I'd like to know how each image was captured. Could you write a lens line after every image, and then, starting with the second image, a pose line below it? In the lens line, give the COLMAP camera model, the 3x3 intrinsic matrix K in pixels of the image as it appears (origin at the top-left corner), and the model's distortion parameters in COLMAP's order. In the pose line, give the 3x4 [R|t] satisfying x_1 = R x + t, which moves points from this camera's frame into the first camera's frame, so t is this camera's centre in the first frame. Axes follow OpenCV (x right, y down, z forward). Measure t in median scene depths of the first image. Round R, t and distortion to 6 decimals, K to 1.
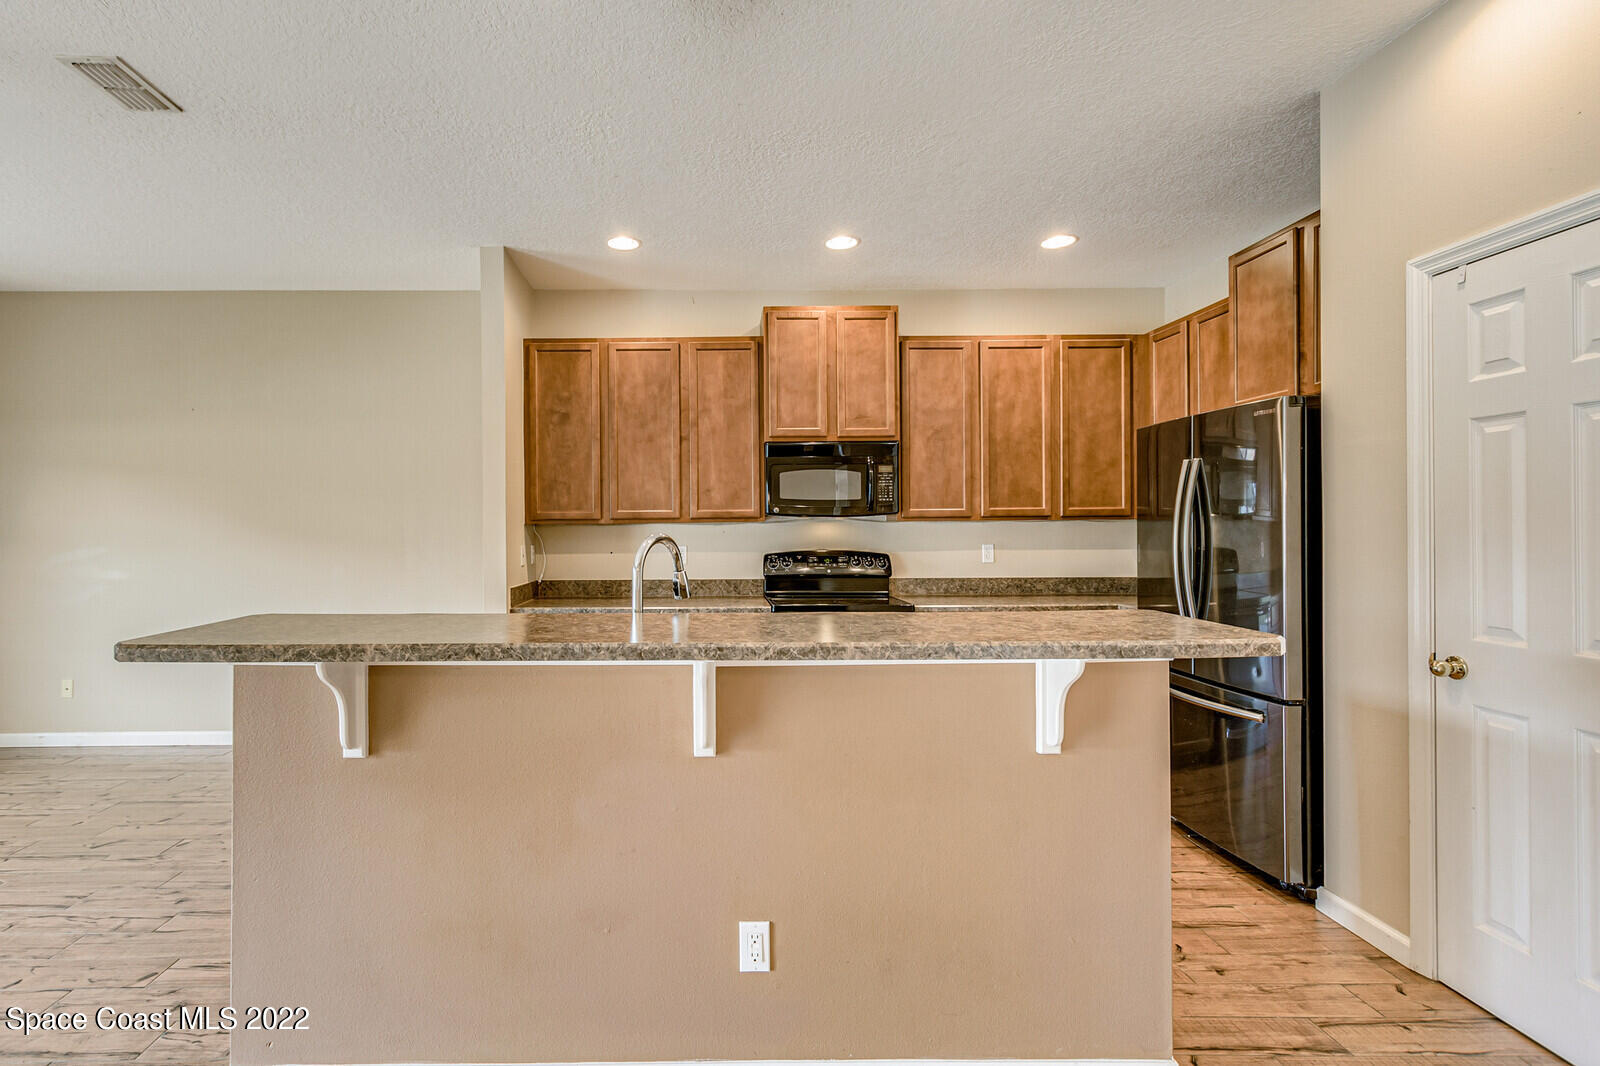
lens RADIAL K [[748.6, 0, 707.6], [0, 748.6, 528.5], [0, 0, 1]] dist [0.001987, 0.000074]
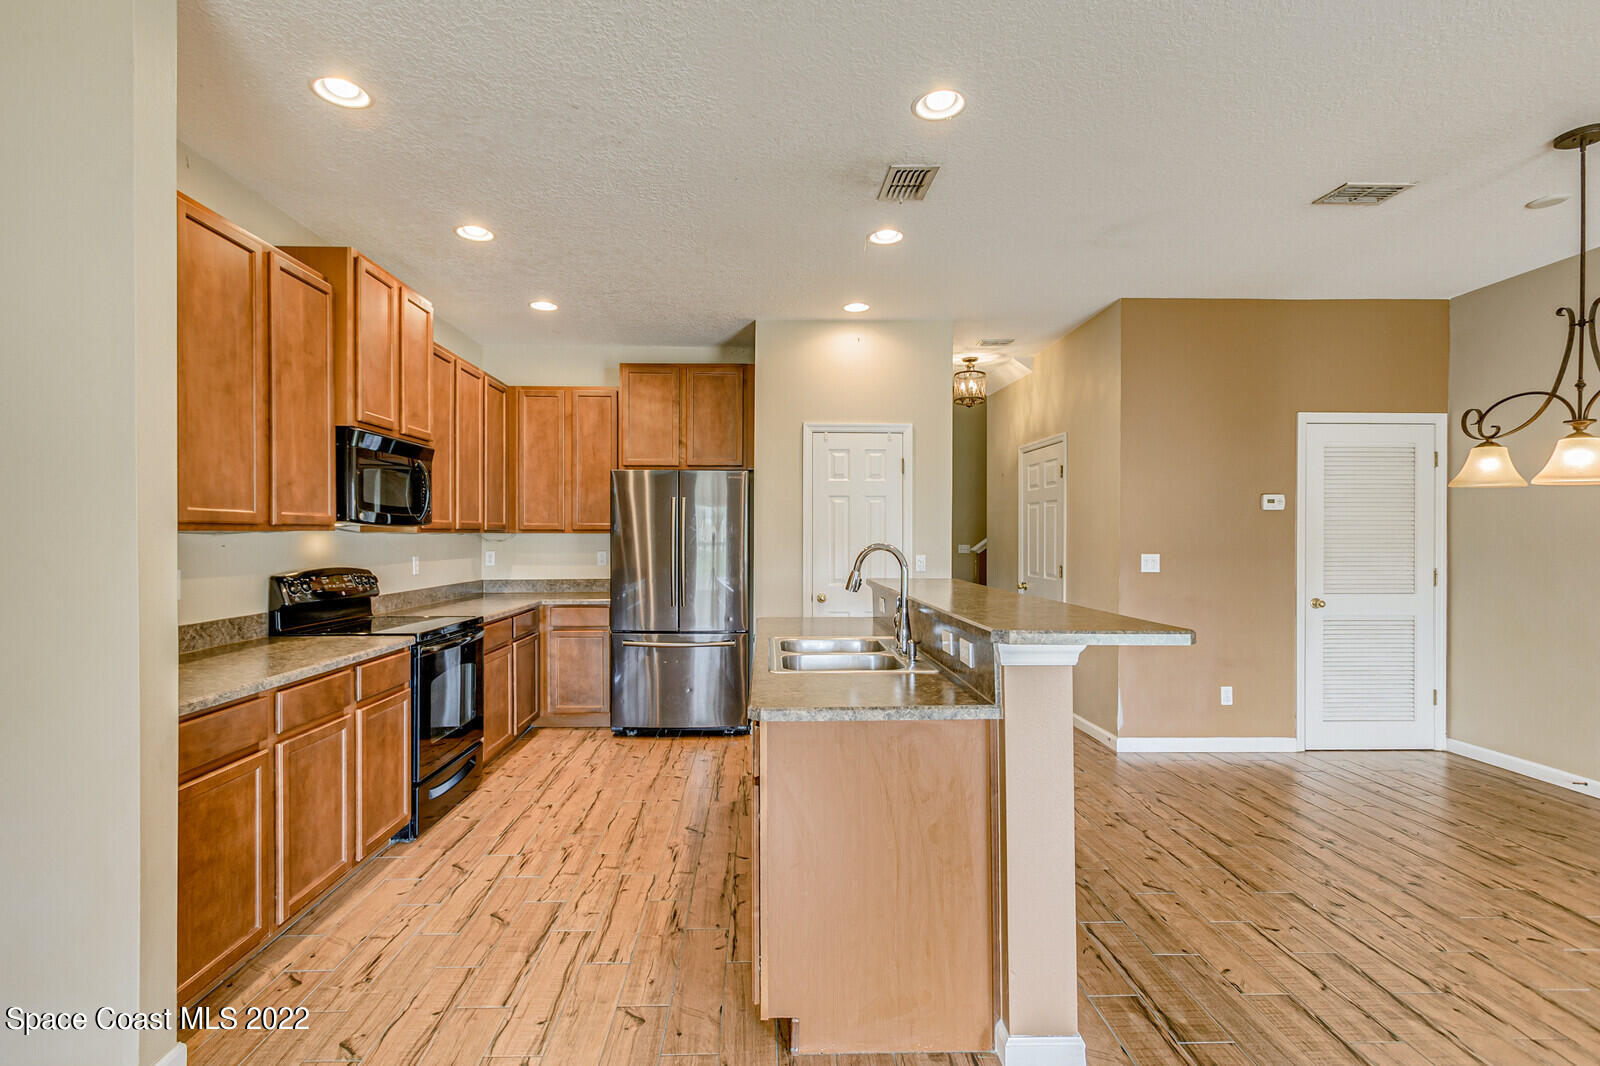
lens RADIAL K [[748.4, 0, 776.6], [0, 748.4, 538.0], [0, 0, 1]] dist [0.002578, 0.000004]
pose [[-0.018210, 0.004002, 0.999826, -0.679680], [0.000680, 0.999992, -0.003991, 0.001138], [-0.999834, 0.000607, -0.018212, 0.575448]]
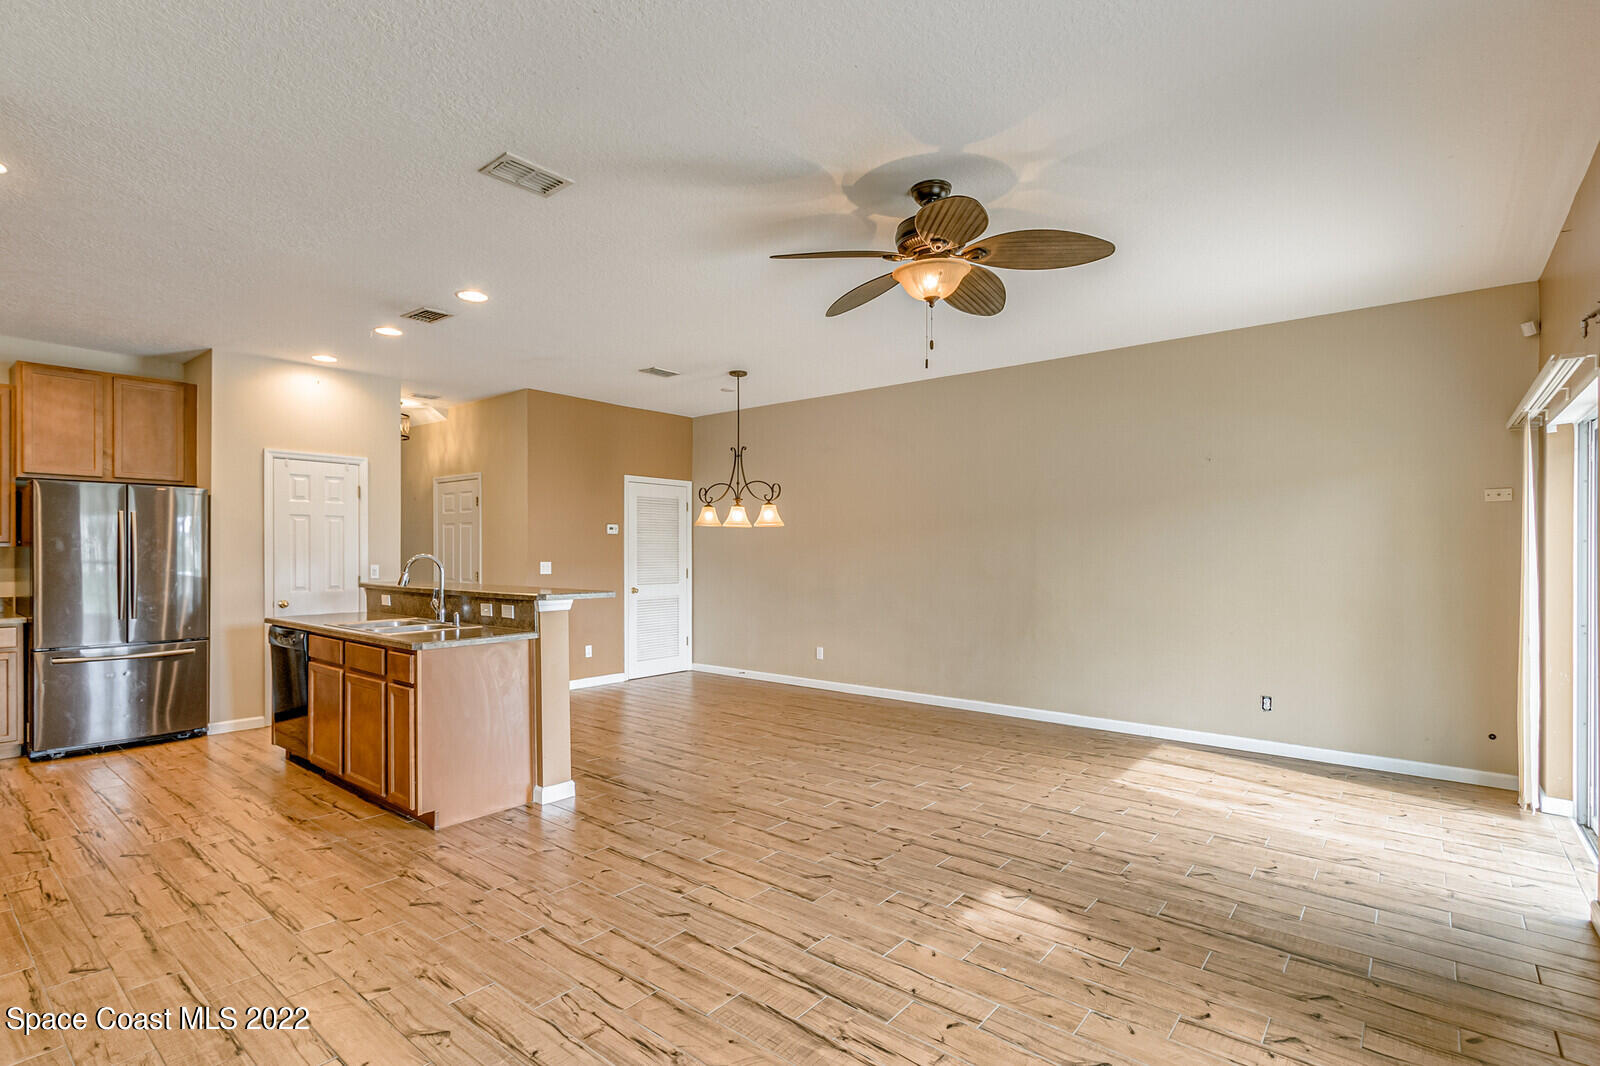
lens RADIAL K [[775.8, 0, 772.0], [0, 775.8, 555.7], [0, 0, 1]] dist [0.001843, -0.000413]
pose [[-0.756337, 0.001293, 0.654181, -1.069942], [0.004999, 0.999980, 0.003804, 0.003165], [-0.654163, 0.006148, -0.756329, 0.957237]]
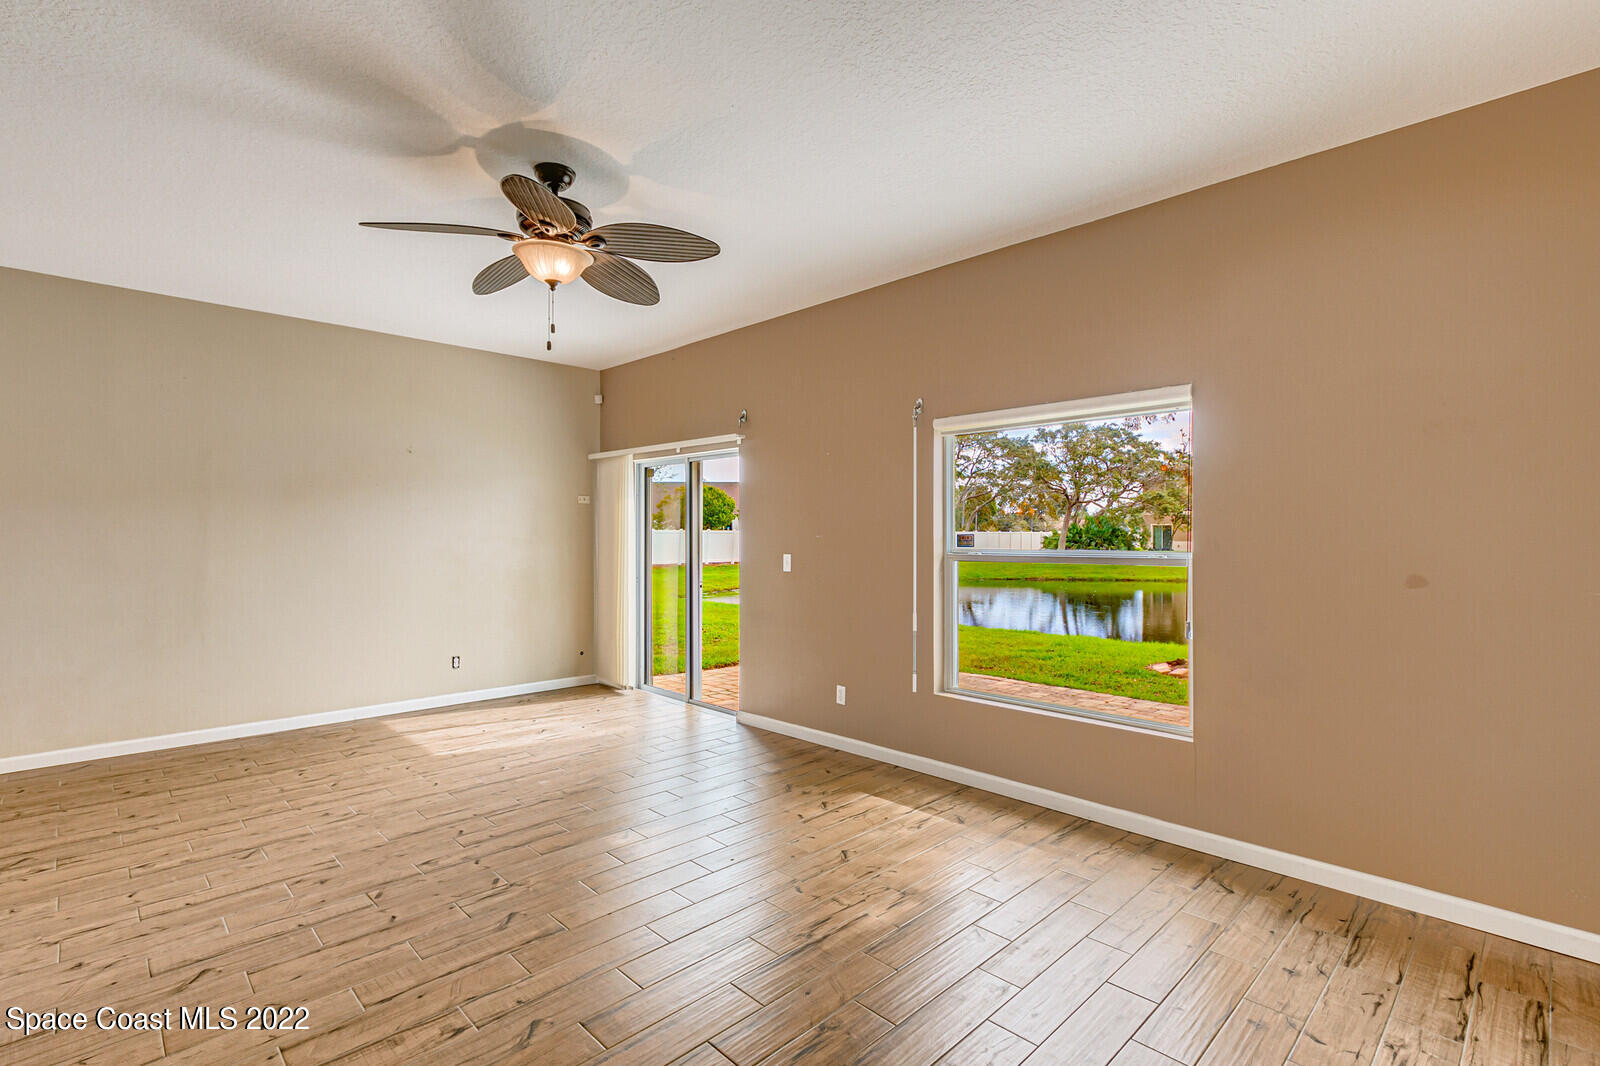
lens RADIAL K [[738.2, 0, 788.6], [0, 738.2, 530.1], [0, 0, 1]] dist [0.002611, -0.000223]
pose [[-0.719982, -0.000164, -0.693993, -0.382765], [0.000448, 1.000000, -0.000701, -0.001846], [0.693993, -0.000816, -0.719981, 0.957211]]
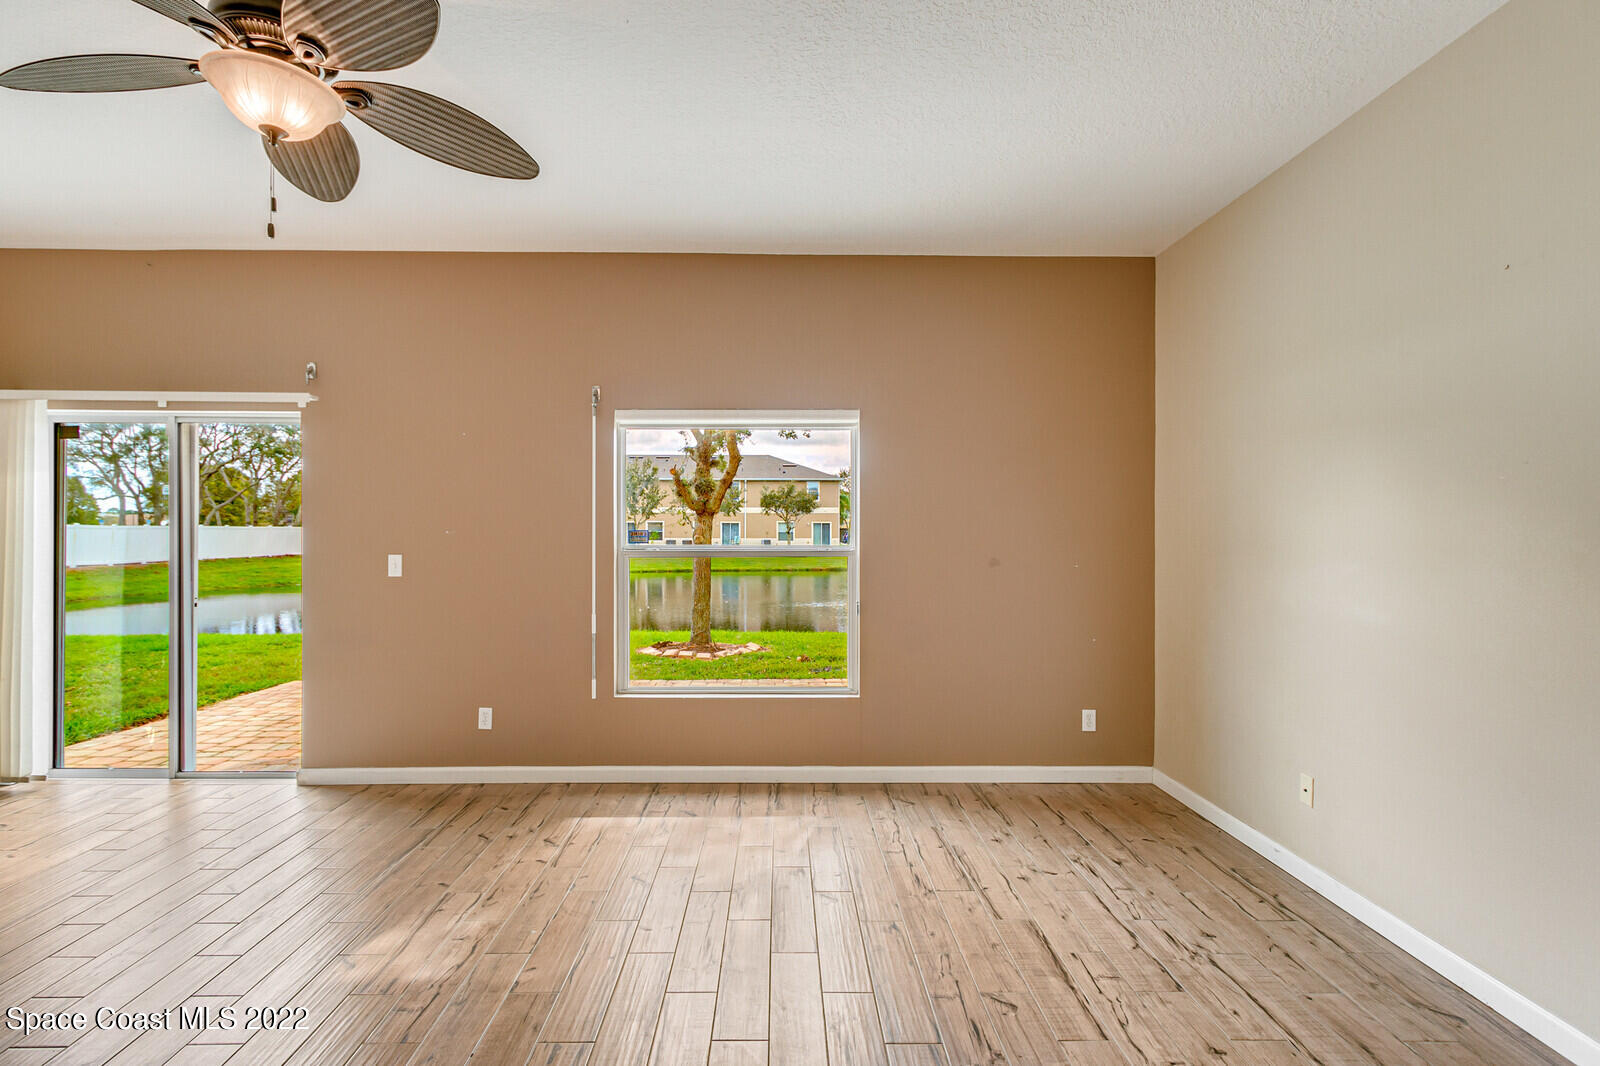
lens RADIAL K [[746.0, 0, 785.2], [0, 746.0, 531.0], [0, 0, 1]] dist [0.004956, 0.000294]
pose [[0.006911, 0.004477, -0.999966, -0.257025], [-0.004664, 0.999979, 0.004444, -0.001250], [0.999965, 0.004633, 0.006932, 0.606644]]
